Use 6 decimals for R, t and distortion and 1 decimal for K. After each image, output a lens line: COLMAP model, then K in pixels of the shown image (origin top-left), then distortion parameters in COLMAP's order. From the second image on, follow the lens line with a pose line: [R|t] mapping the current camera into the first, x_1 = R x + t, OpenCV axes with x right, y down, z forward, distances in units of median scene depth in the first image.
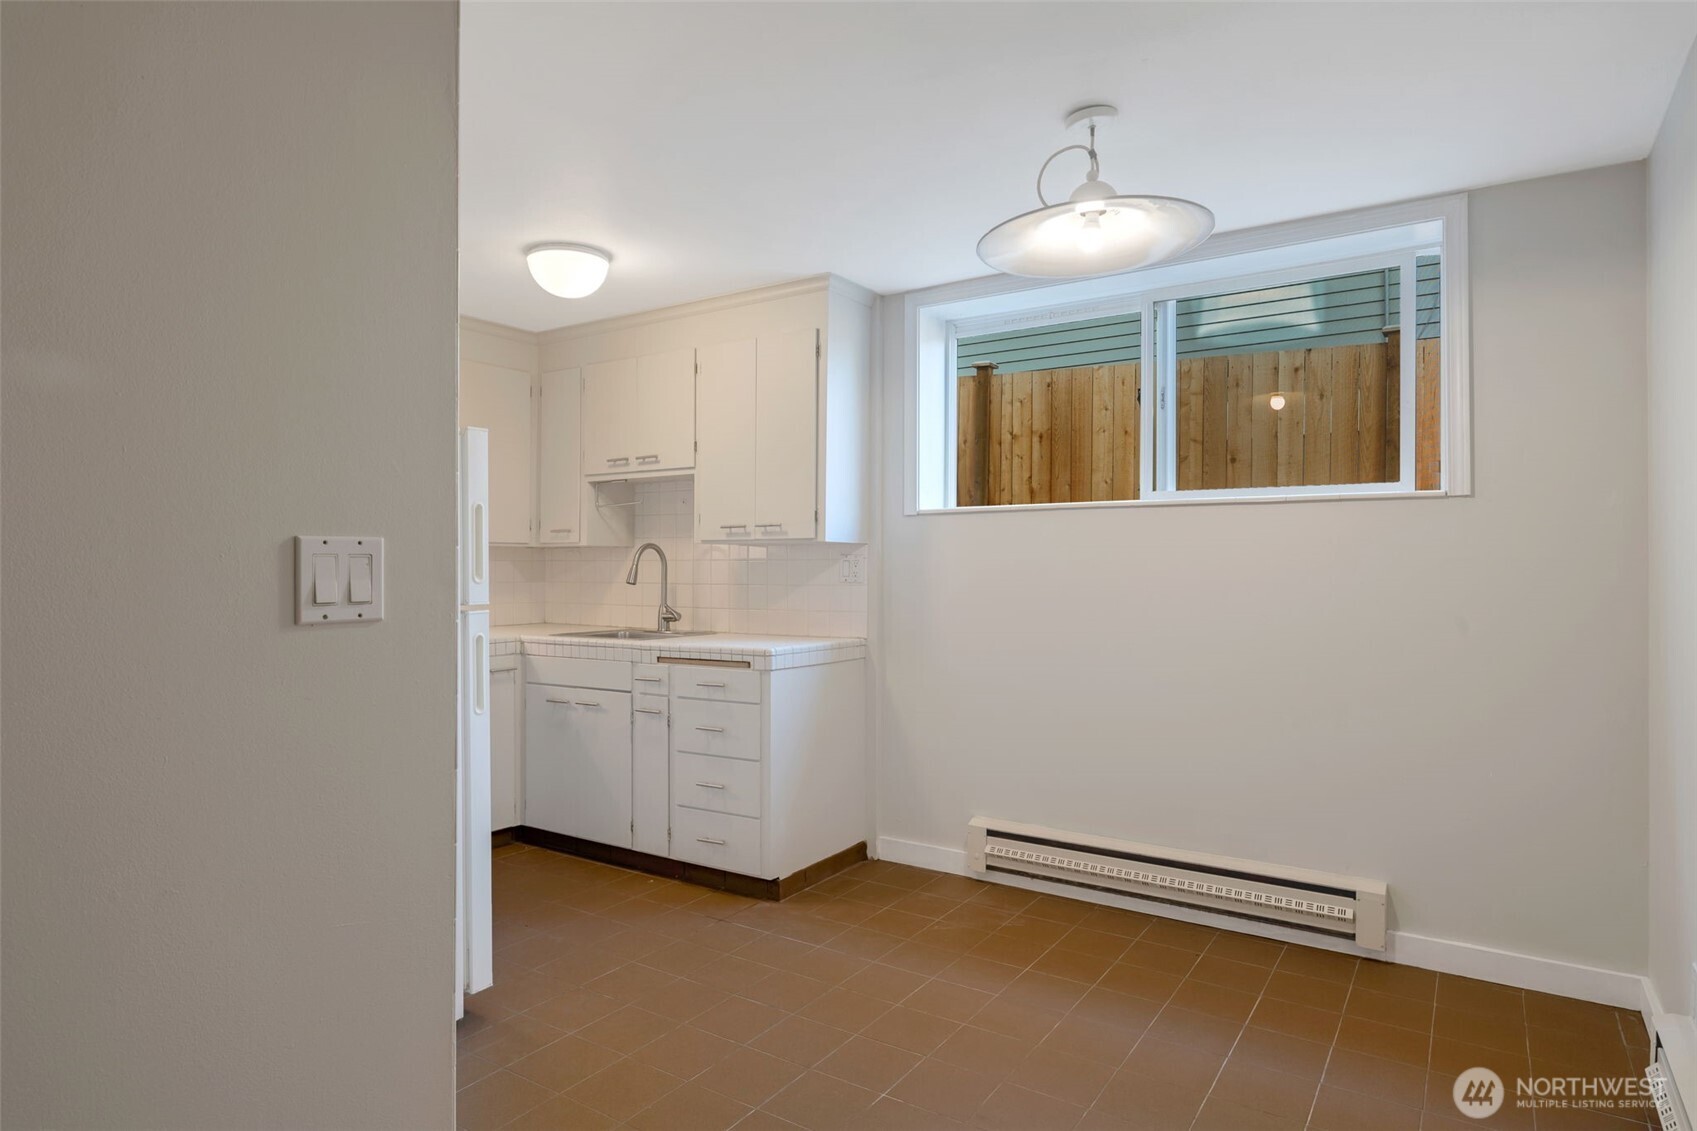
lens RADIAL K [[948.2, 0, 848.5], [0, 948.2, 565.5], [0, 0, 1]] dist [0.000983, 0.000479]
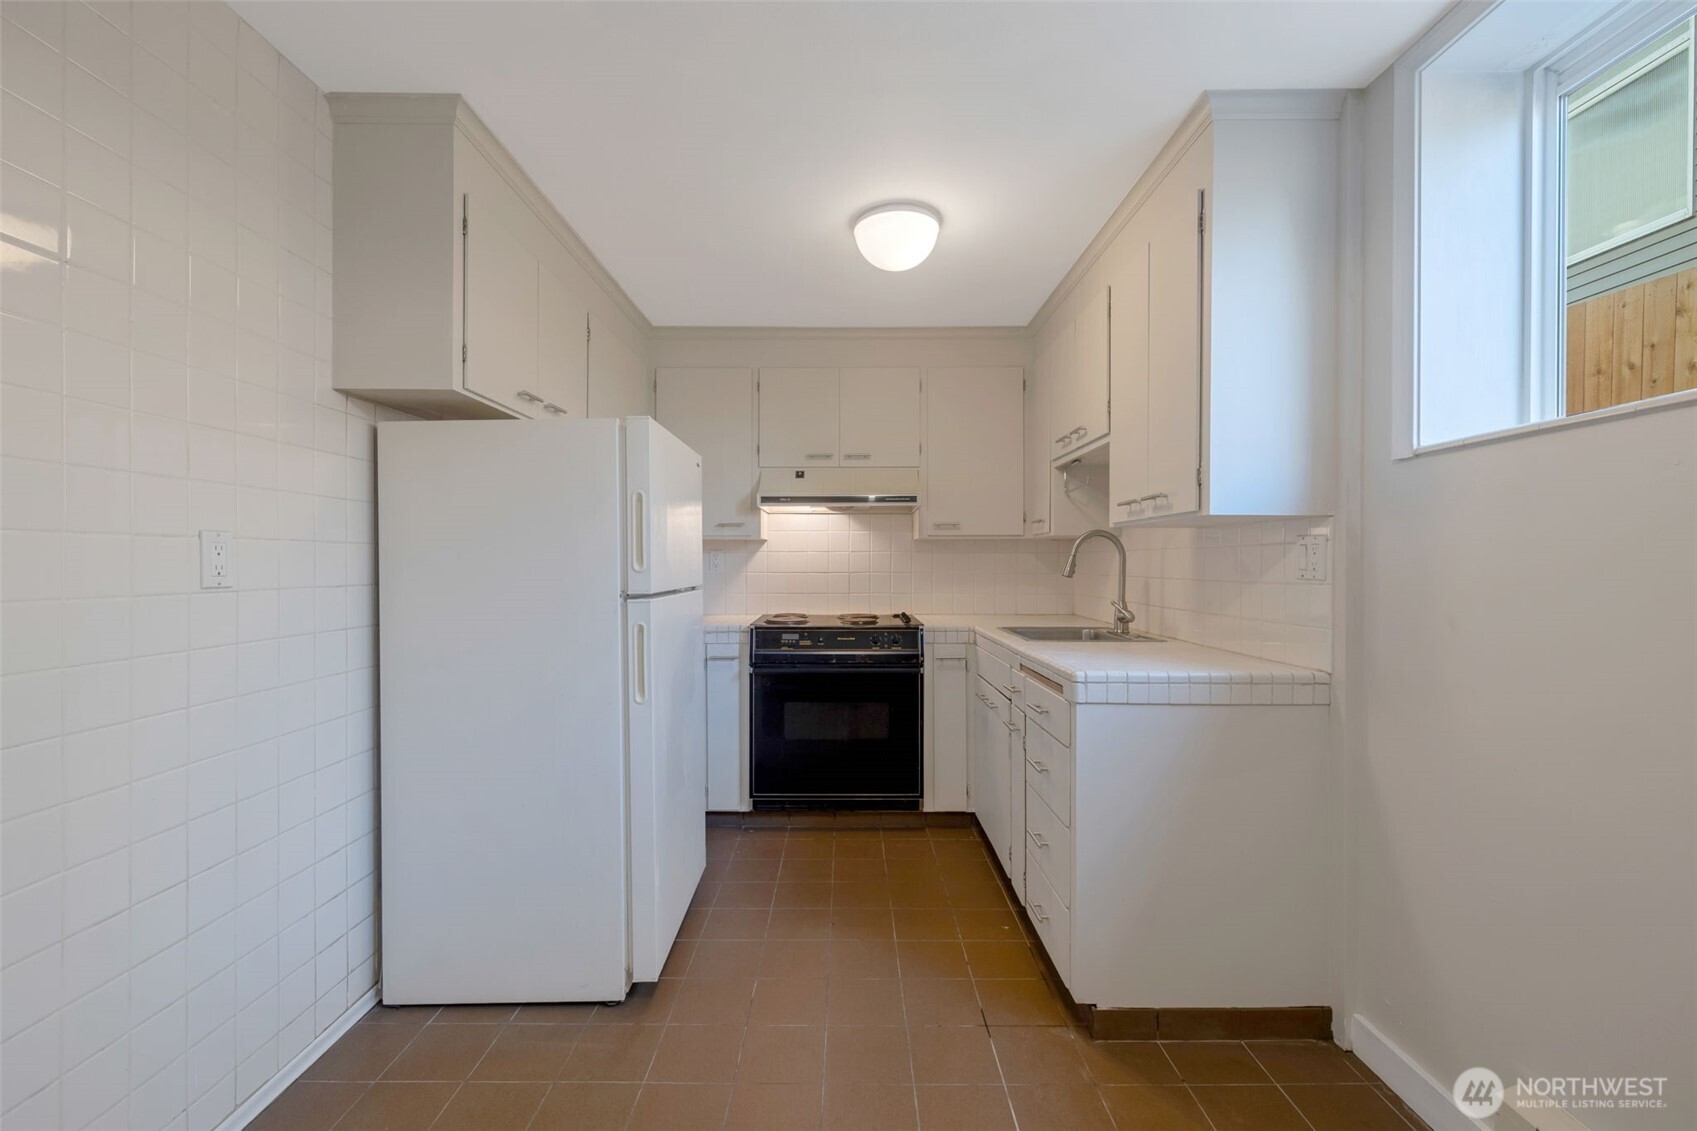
lens RADIAL K [[711.5, 0, 844.3], [0, 711.5, 563.2], [0, 0, 1]] dist [-0.000067, -0.000089]
pose [[0.548671, 0.000115, -0.836038, 0.228065], [0.002381, 0.999996, 0.001700, 0.005738], [0.836035, -0.002924, 0.548668, 0.497408]]
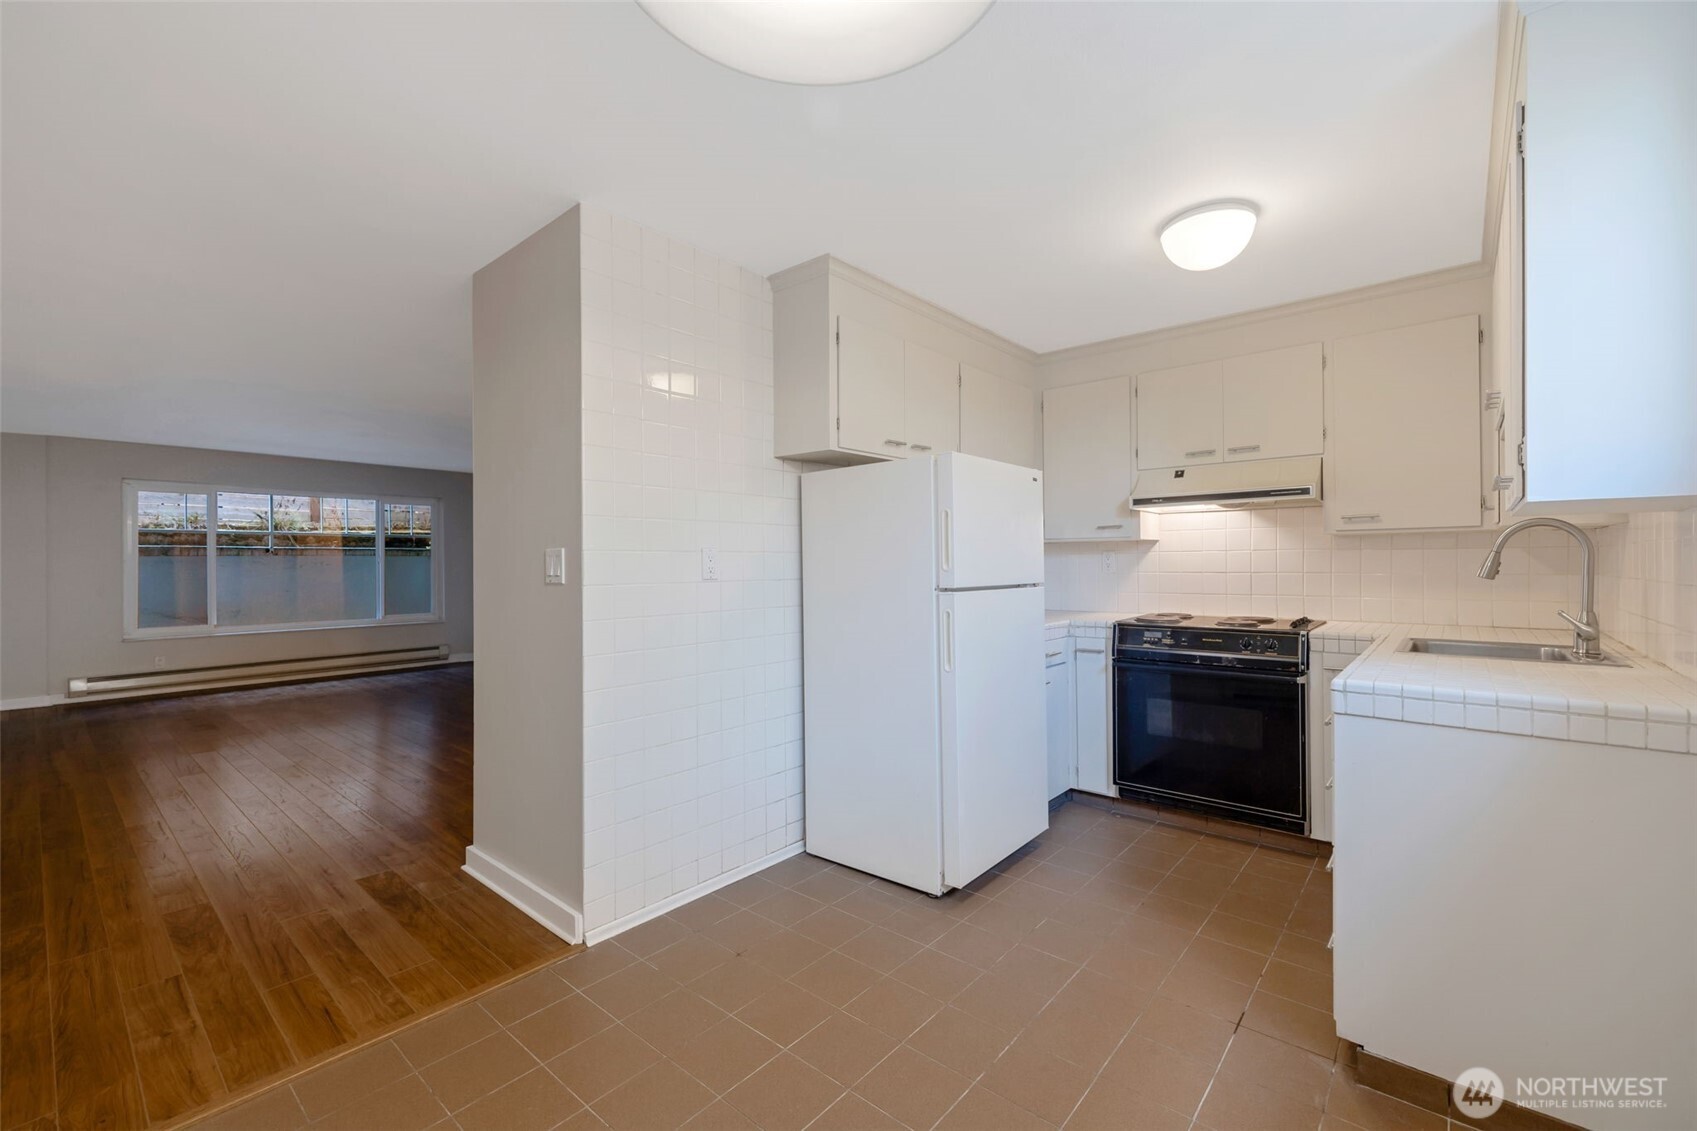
lens RADIAL K [[711.5, 0, 844.3], [0, 711.5, 563.2], [0, 0, 1]] dist [-0.000067, -0.000089]
pose [[-0.126303, -0.000959, -0.991991, 0.385958], [0.008937, 0.999958, -0.002104, 0.005662], [0.991951, -0.009131, -0.126289, 0.636269]]
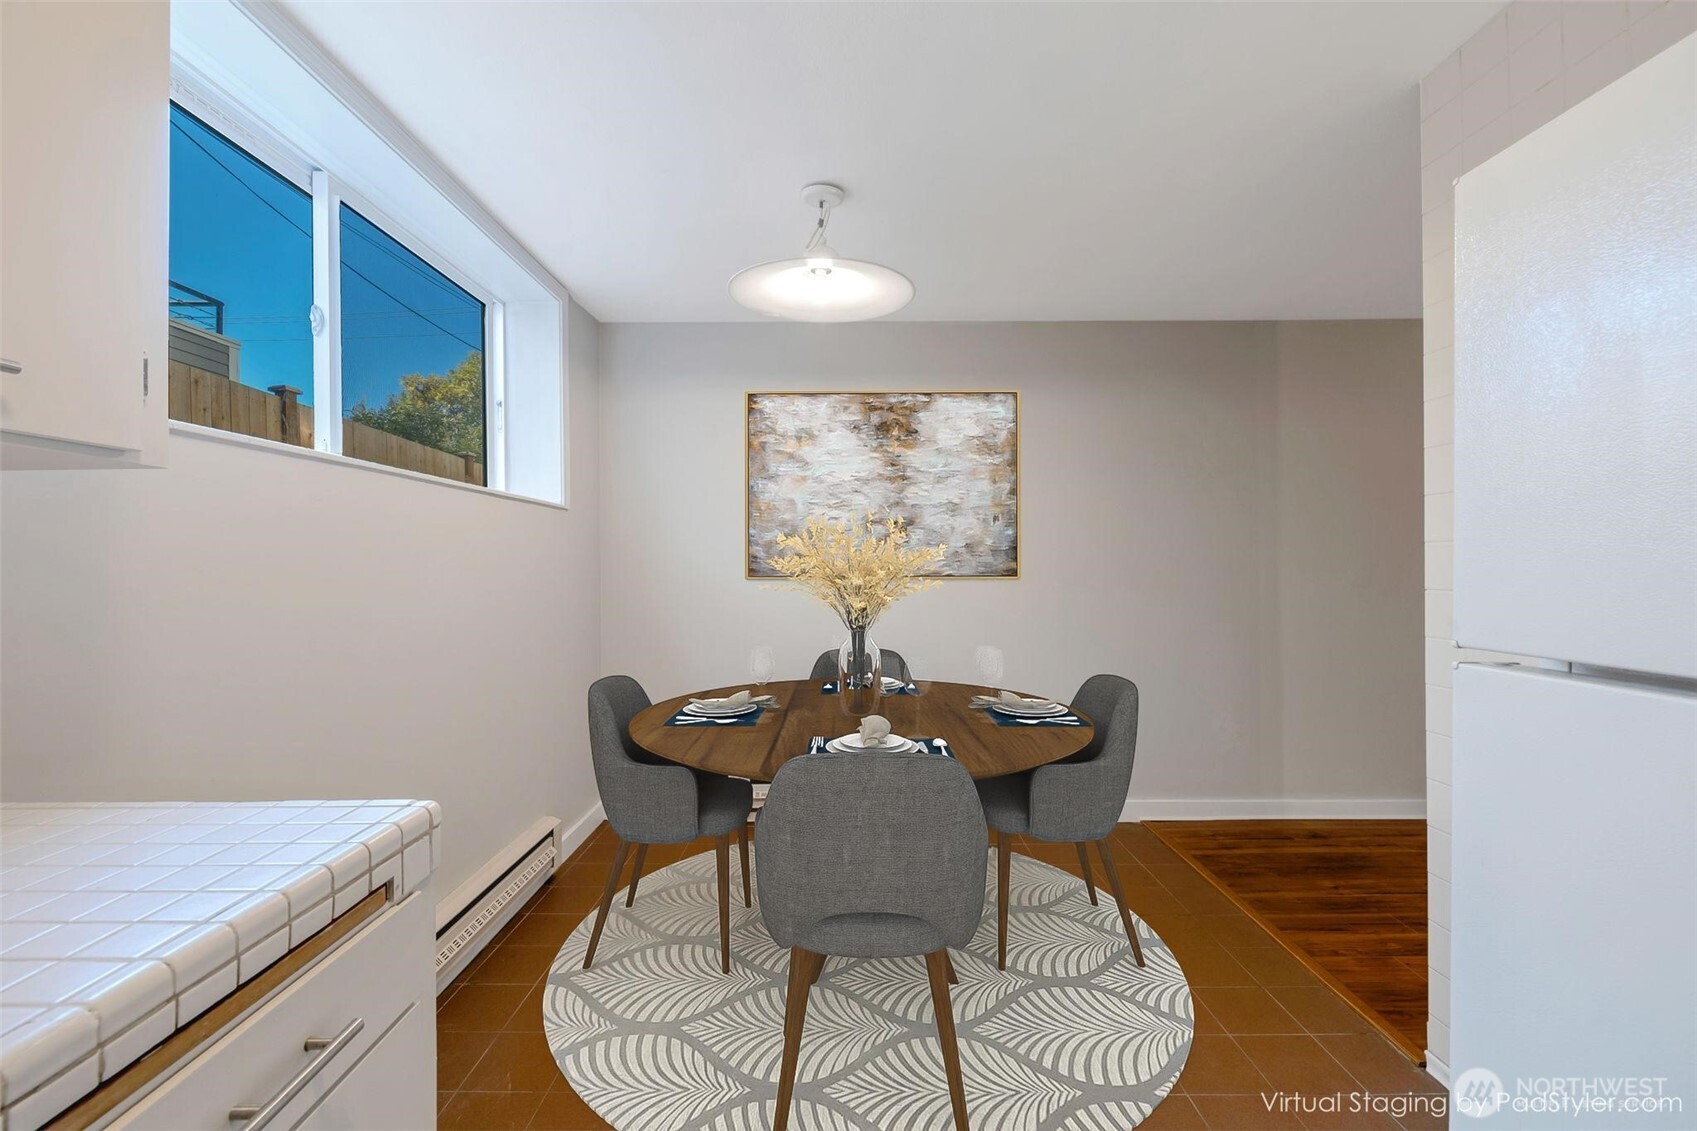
lens RADIAL K [[711.5, 0, 844.3], [0, 711.5, 563.2], [0, 0, 1]] dist [-0.000067, -0.000089]
pose [[-0.555325, 0.001003, 0.831633, -0.322019], [0.003235, 0.999994, 0.000955, 0.003603], [-0.831627, 0.003221, -0.555325, 0.886914]]
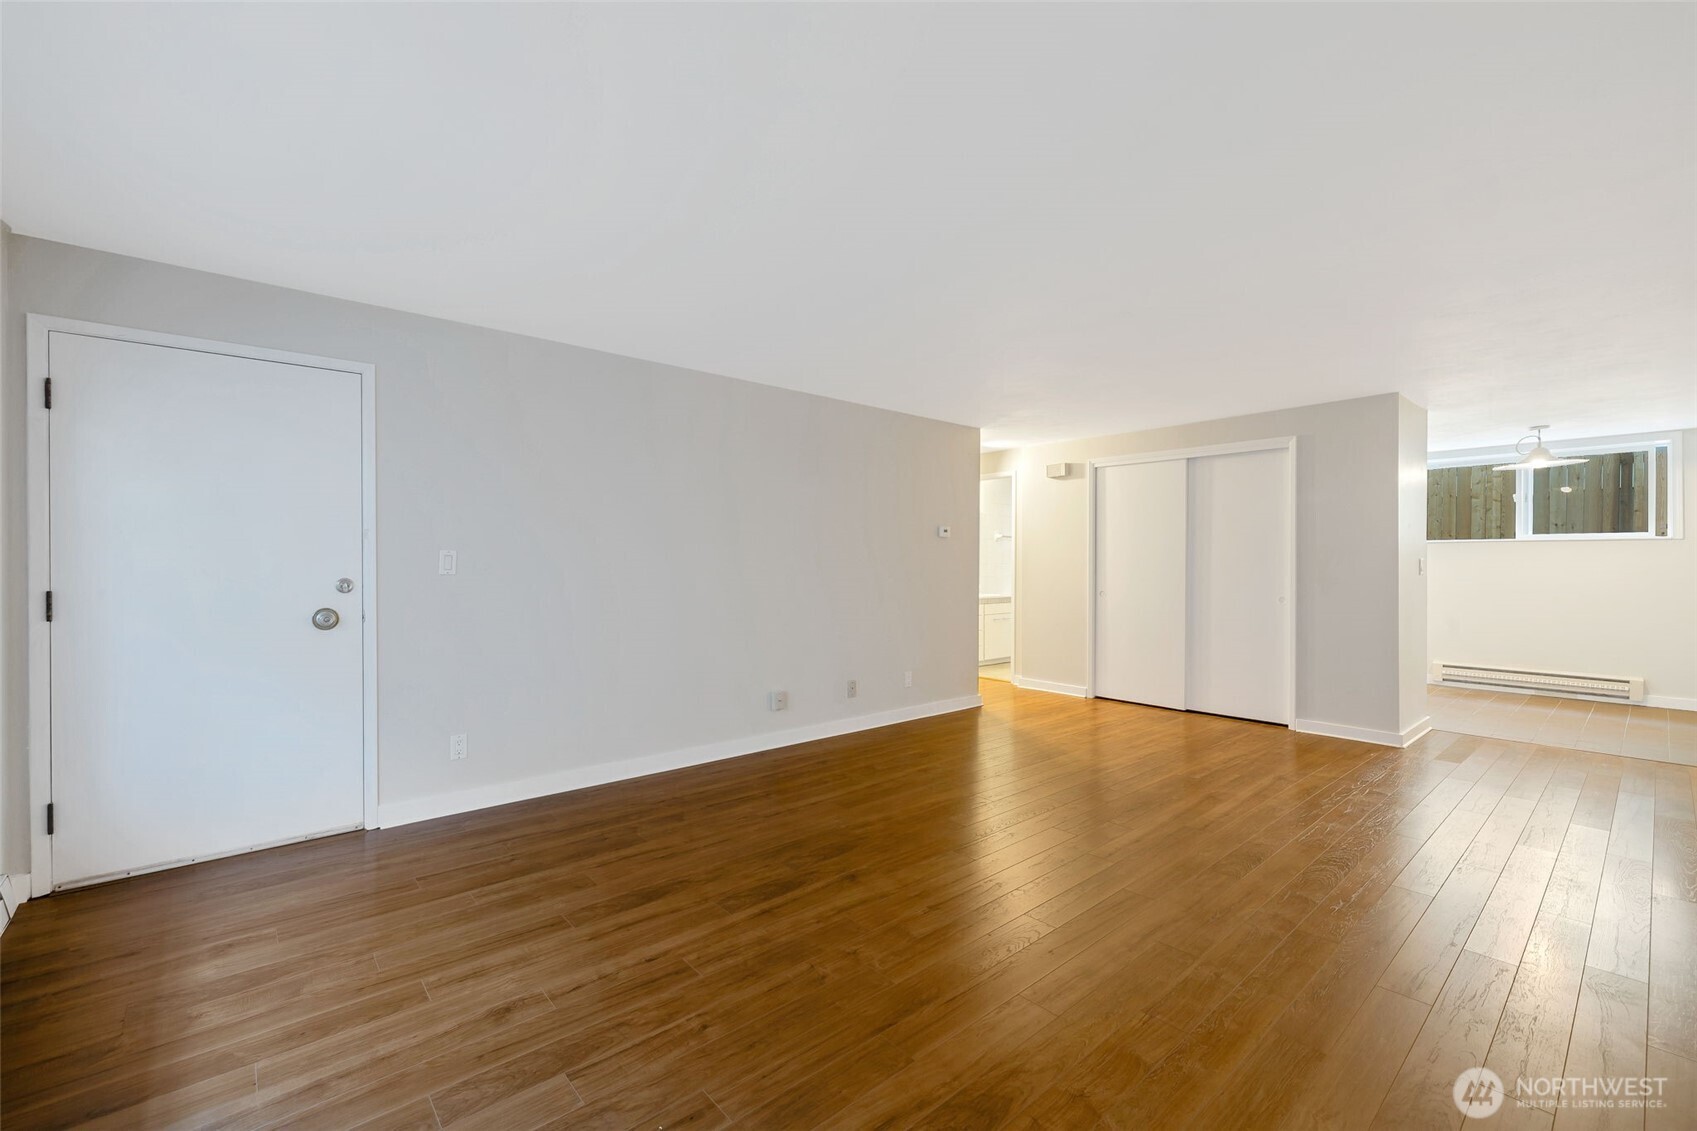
lens RADIAL K [[711.5, 0, 844.3], [0, 711.5, 563.2], [0, 0, 1]] dist [-0.000067, -0.000089]
pose [[0.964263, 0.002026, -0.264941, -0.868921], [-0.000831, 0.999989, 0.004621, -0.008176], [0.264947, -0.004235, 0.964254, -1.242722]]
